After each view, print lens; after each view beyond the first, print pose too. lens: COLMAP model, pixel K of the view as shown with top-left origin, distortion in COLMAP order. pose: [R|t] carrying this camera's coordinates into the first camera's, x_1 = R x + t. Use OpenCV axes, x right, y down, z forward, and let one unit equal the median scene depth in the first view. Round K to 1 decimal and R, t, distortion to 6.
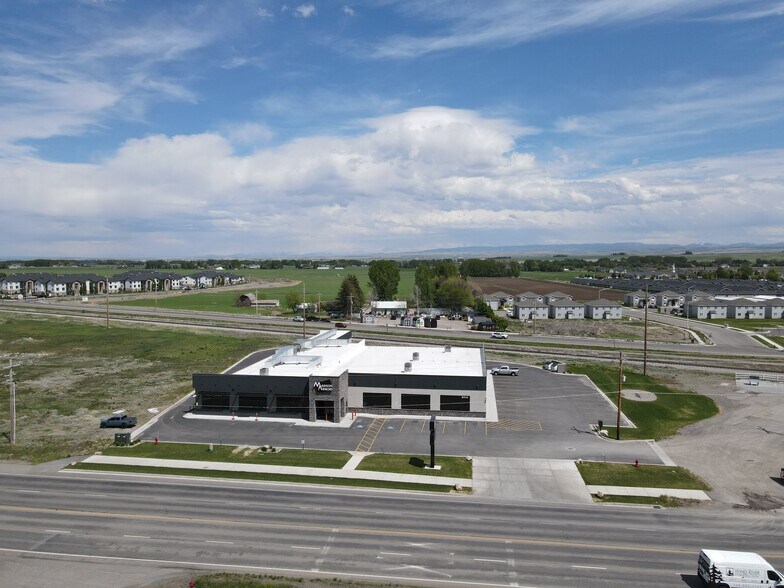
lens RADIAL K [[570.8, 0, 391.1], [0, 570.8, 317.4], [0, 0, 1]] dist [0.013739, 0.001500]
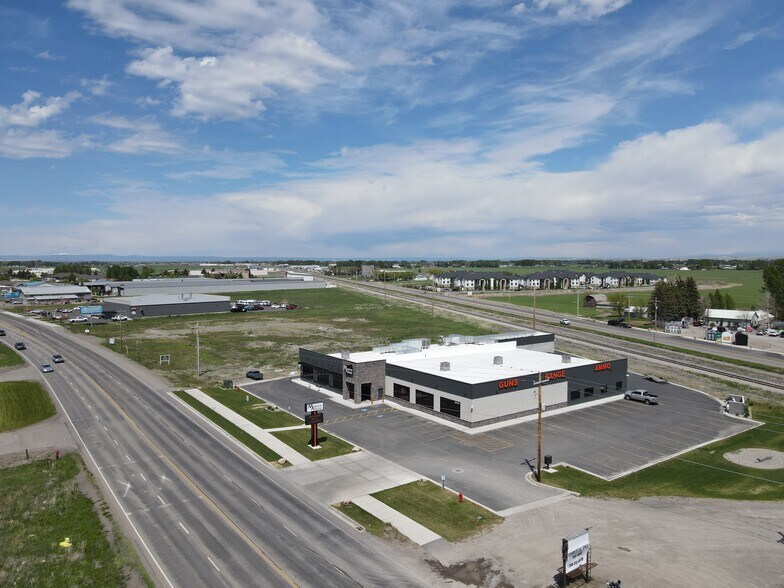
lens RADIAL K [[573.8, 0, 390.4], [0, 573.8, 294.5], [0, 0, 1]] dist [0.007569, 0.014415]
pose [[0.692908, 0.042720, -0.719759, 0.348160], [-0.071326, 0.997408, -0.009465, -0.011540], [0.717489, 0.057896, 0.694160, 0.113843]]
